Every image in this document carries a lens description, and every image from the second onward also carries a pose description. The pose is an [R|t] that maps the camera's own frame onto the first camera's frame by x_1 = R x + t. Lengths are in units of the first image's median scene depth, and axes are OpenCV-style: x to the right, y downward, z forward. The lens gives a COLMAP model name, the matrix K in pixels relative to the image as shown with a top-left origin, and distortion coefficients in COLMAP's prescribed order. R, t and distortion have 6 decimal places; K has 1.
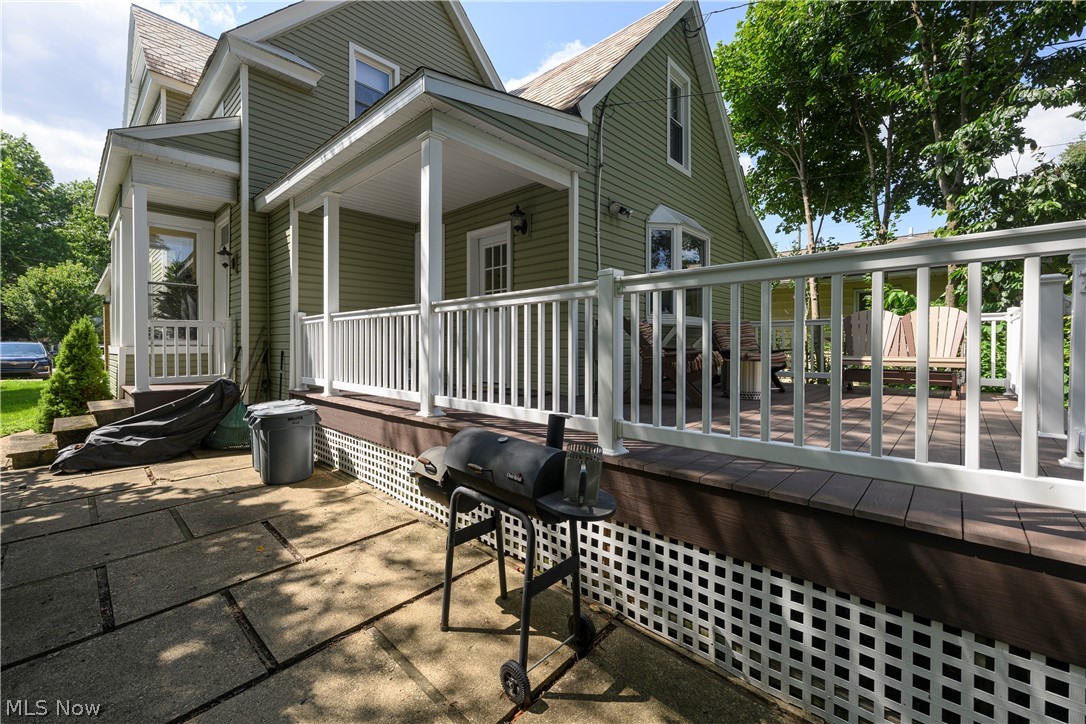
lens RADIAL K [[436.9, 0, 536.8], [0, 436.9, 354.1], [0, 0, 1]] dist [-0.001169, 0.000332]
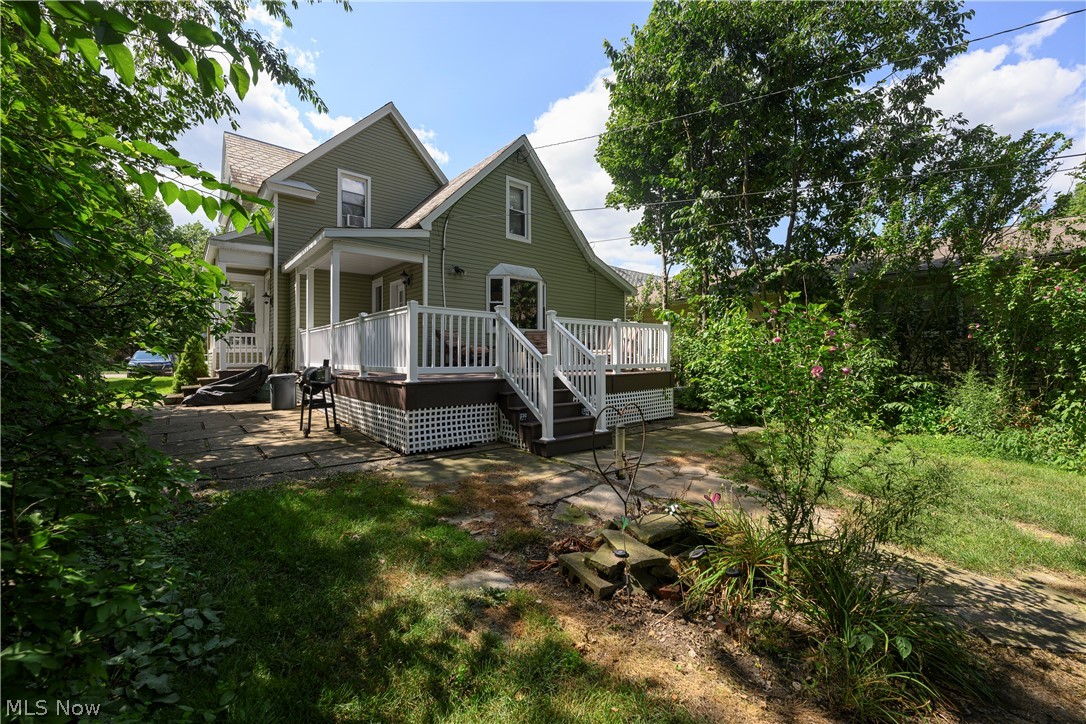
lens RADIAL K [[436.9, 0, 552.0], [0, 436.9, 361.2], [0, 0, 1]] dist [-0.001169, 0.000332]
pose [[0.993358, -0.000656, -0.115066, 0.500954], [-0.000742, 0.999926, -0.012103, 0.045277], [0.115066, 0.012108, 0.993284, -0.491843]]
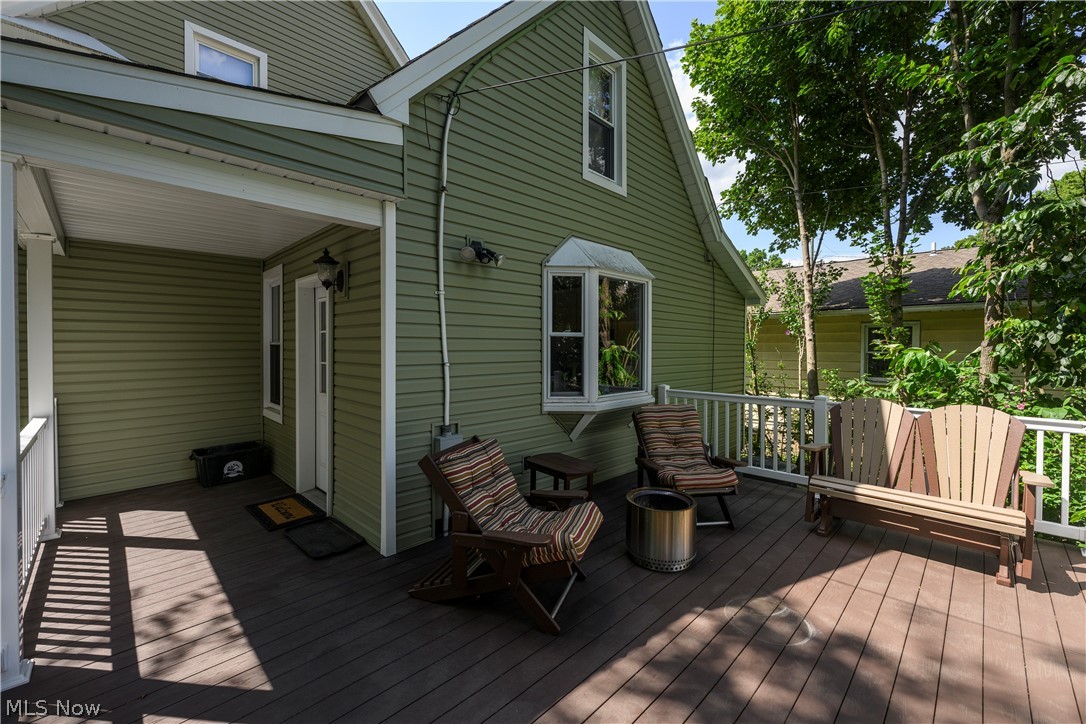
lens RADIAL K [[436.9, 0, 540.9], [0, 436.9, 357.4], [0, 0, 1]] dist [-0.001169, 0.000332]
pose [[0.999716, 0.000600, -0.023840, 0.186196], [-0.000490, 0.999989, 0.004622, -0.112331], [0.023843, -0.004609, 0.999705, 0.215587]]
